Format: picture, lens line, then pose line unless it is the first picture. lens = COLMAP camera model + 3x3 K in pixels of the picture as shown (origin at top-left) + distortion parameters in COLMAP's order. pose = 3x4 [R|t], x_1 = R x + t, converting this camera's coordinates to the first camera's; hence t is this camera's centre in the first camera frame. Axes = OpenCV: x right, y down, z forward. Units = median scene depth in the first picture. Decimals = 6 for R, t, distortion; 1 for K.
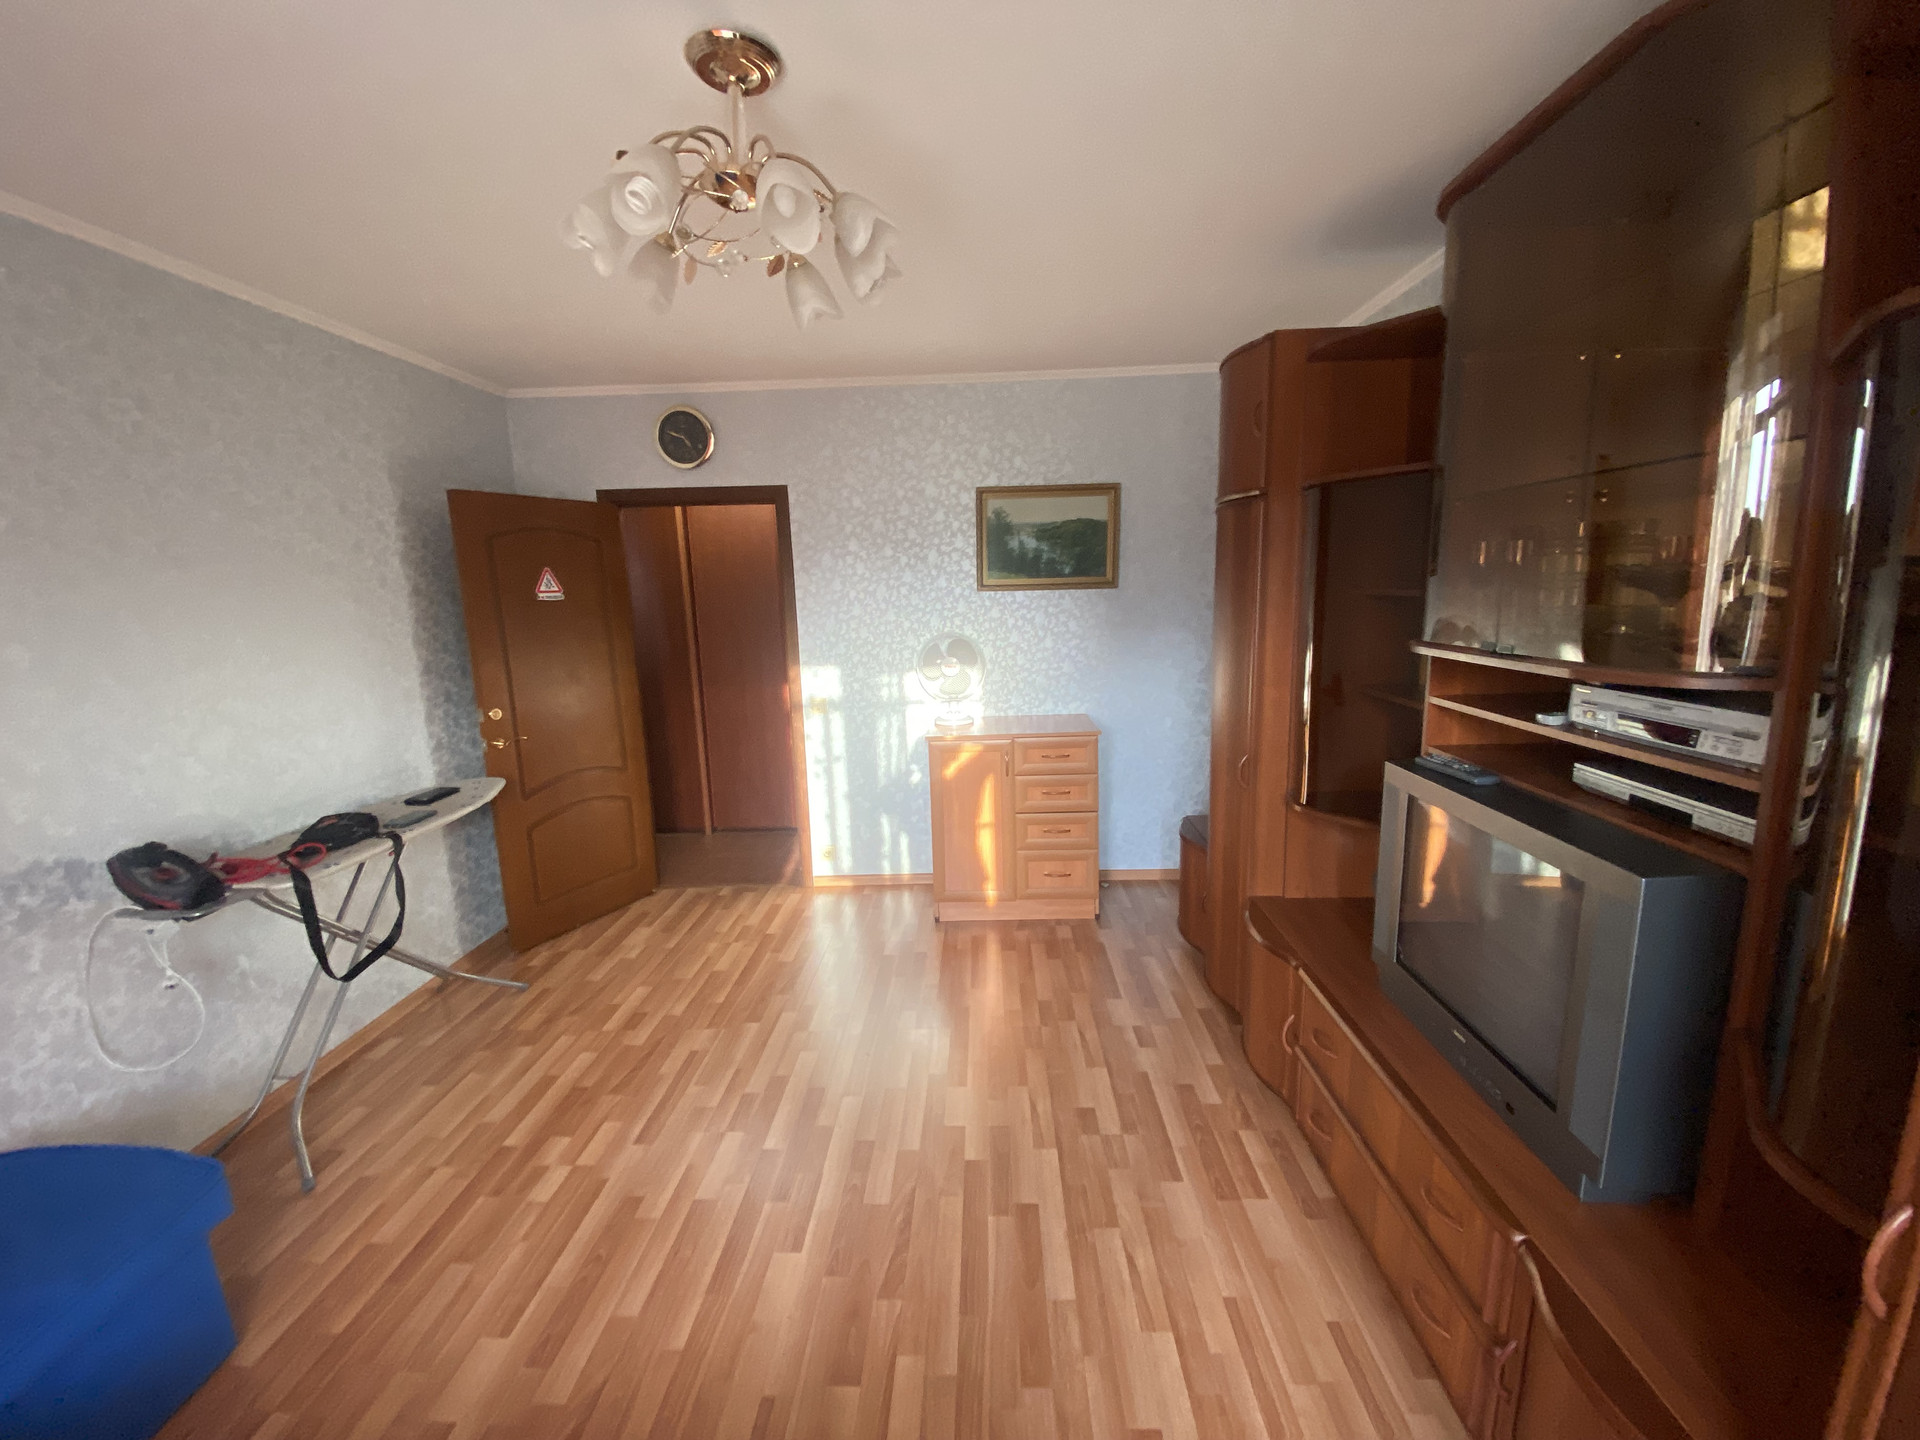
lens RADIAL K [[778.9, 0, 961.8], [0, 778.9, 723.4], [0, 0, 1]] dist [0.014127, -0.017945]
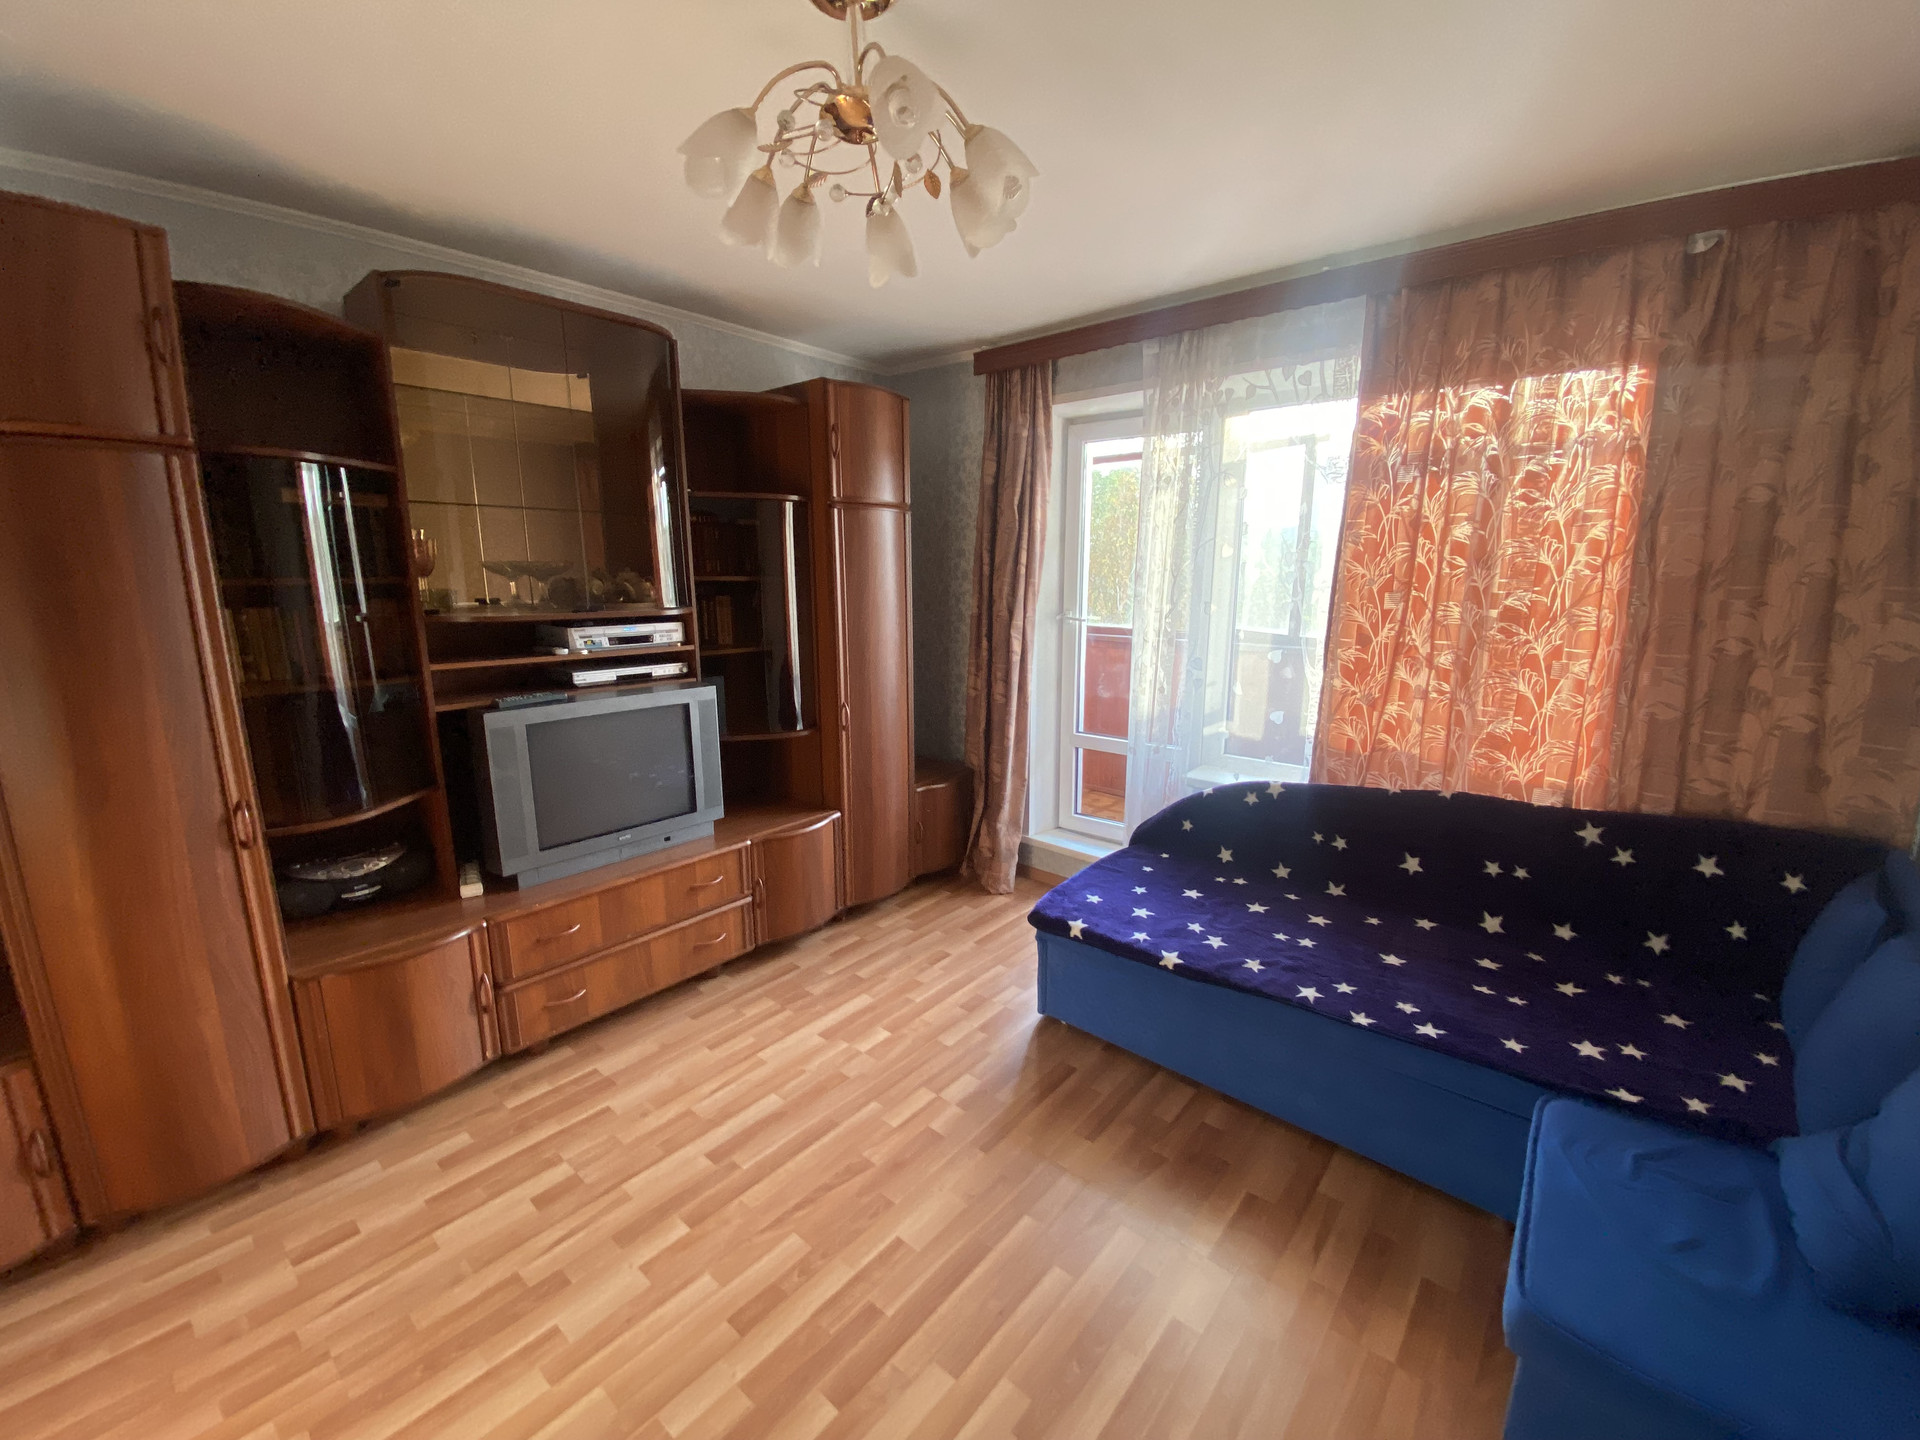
lens RADIAL K [[778.9, 0, 960.5], [0, 778.9, 715.9], [0, 0, 1]] dist [0.014127, -0.017945]
pose [[-0.784641, -0.087760, 0.613708, -0.662802], [0.130031, 0.944613, 0.301327, -0.184049], [-0.606161, 0.316234, -0.729770, 1.191901]]
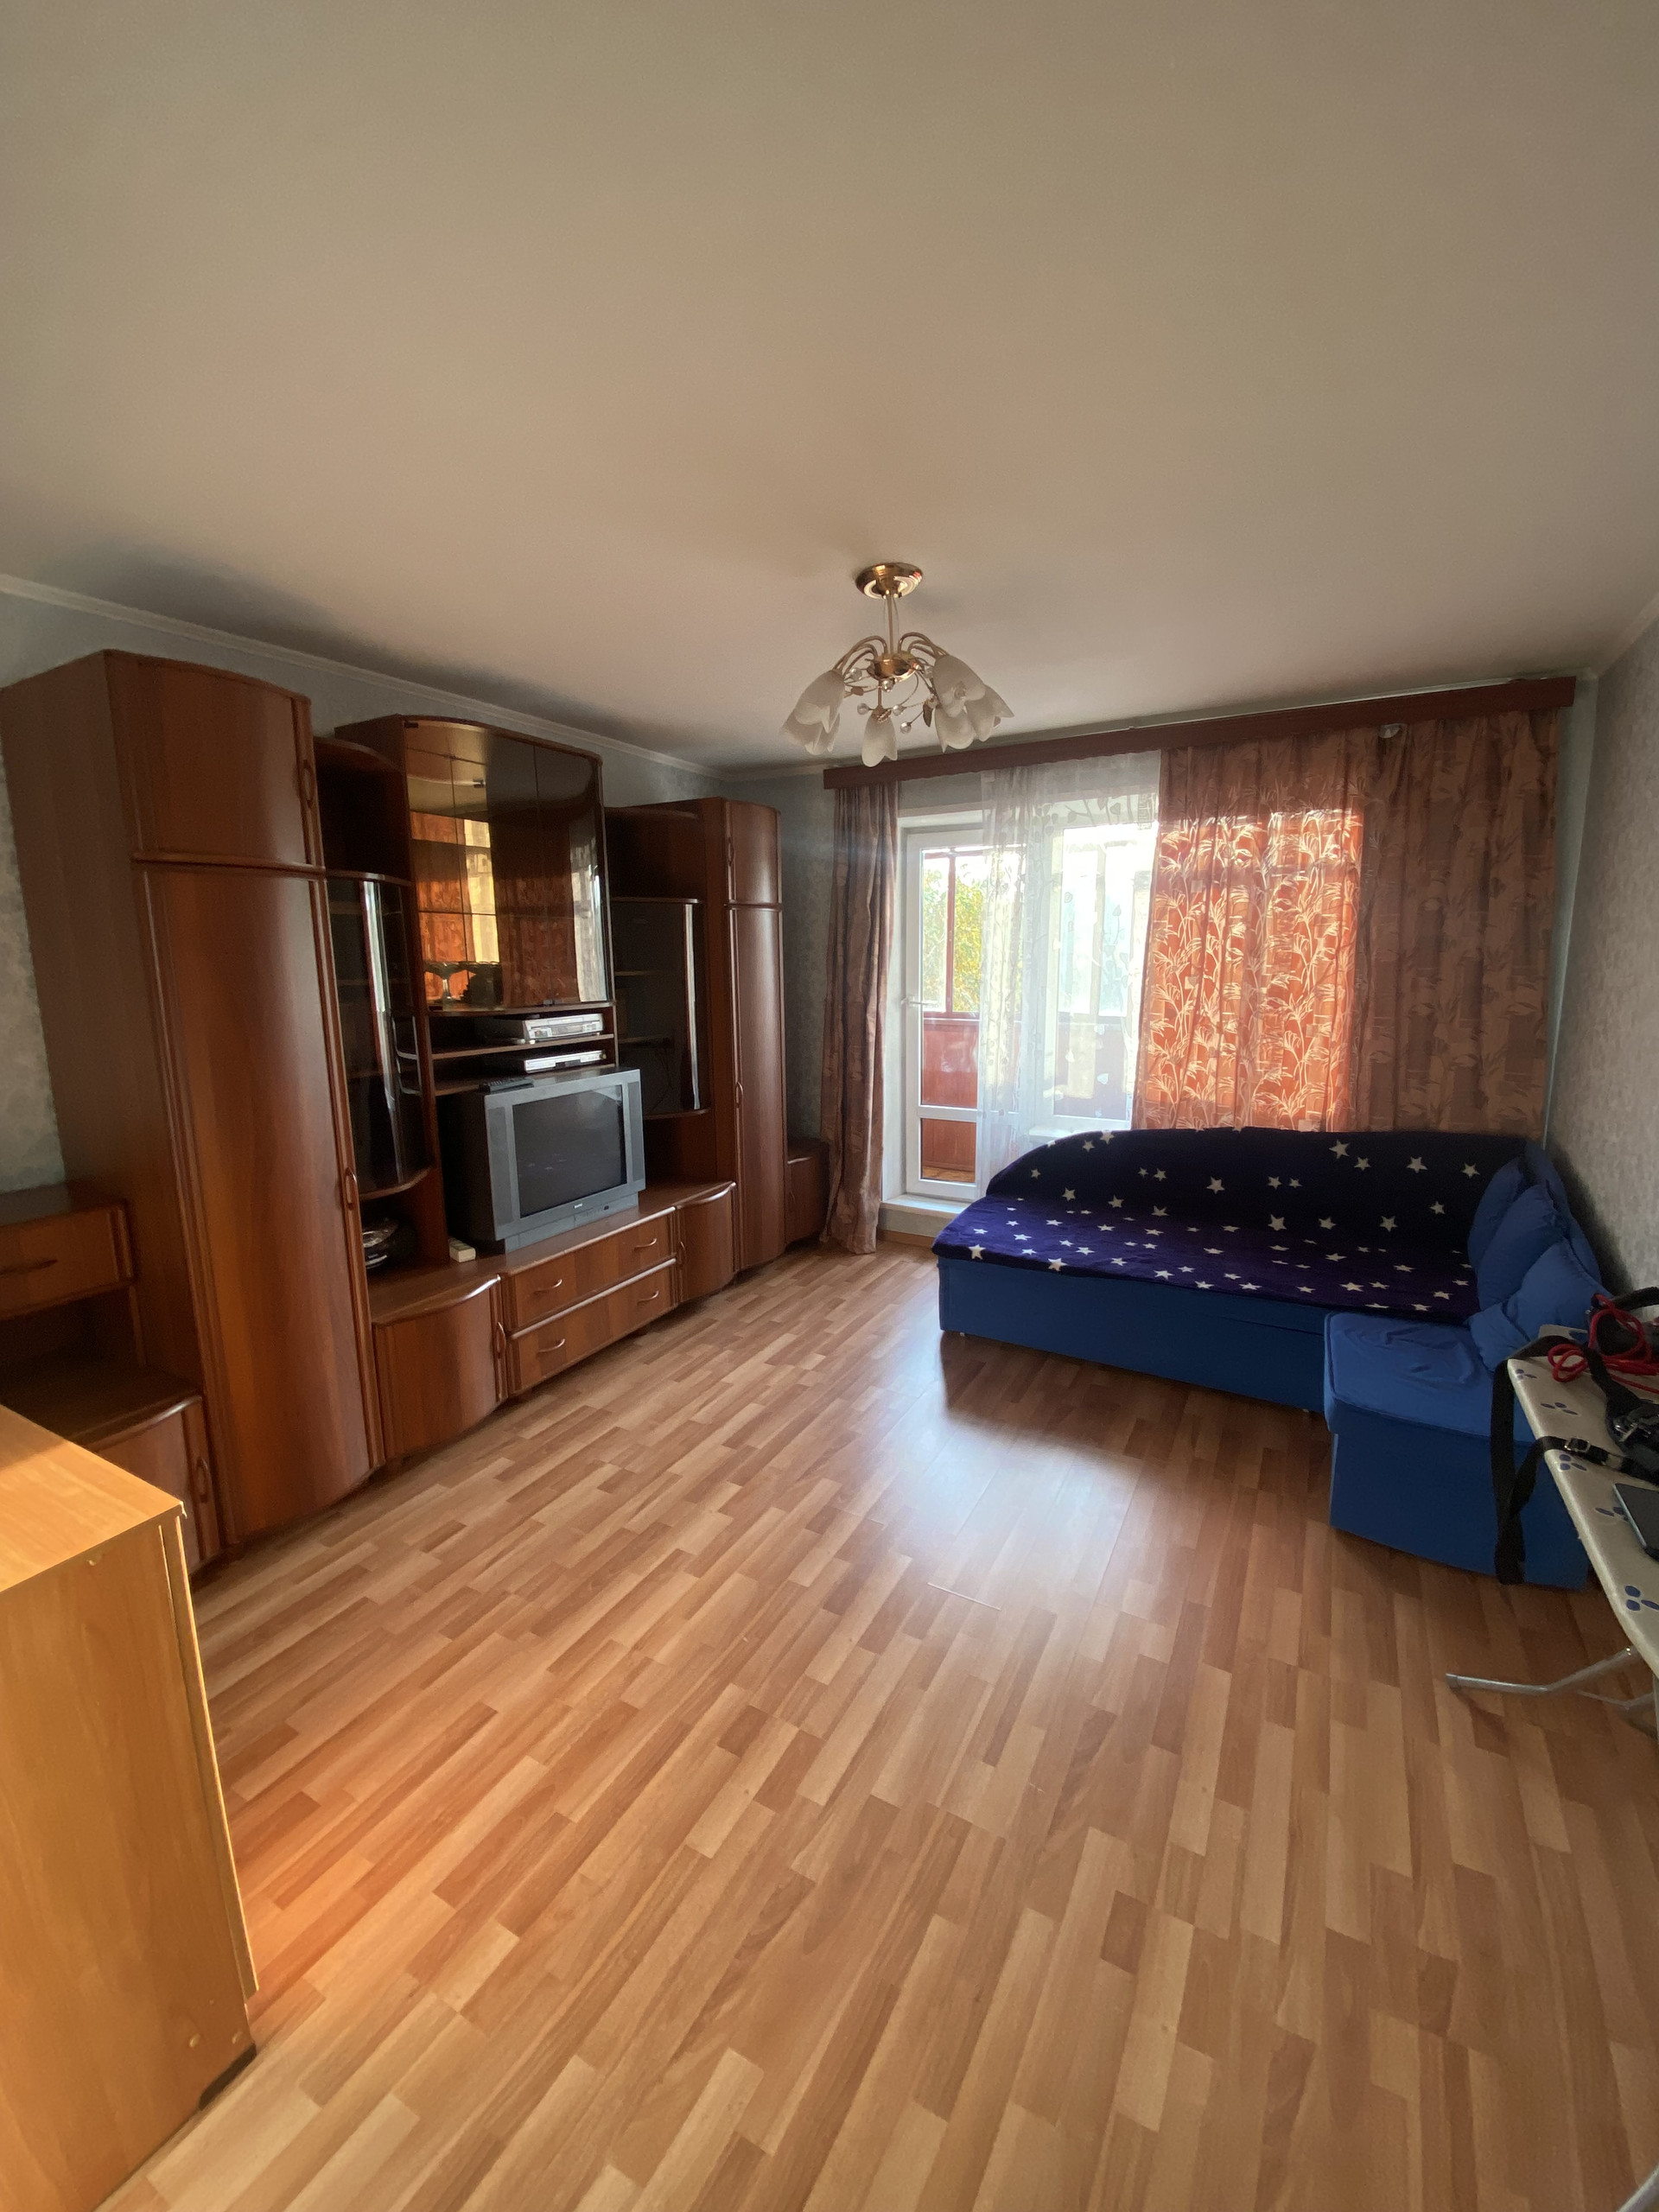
lens RADIAL K [[897.4, 0, 826.8], [0, 897.4, 1092.0], [0, 0, 1]] dist [0.014127, -0.017945]
pose [[-0.887840, -0.033220, 0.458951, -0.618275], [0.116406, 0.948734, 0.293859, -0.299297], [-0.445185, 0.314325, -0.838457, 1.717316]]
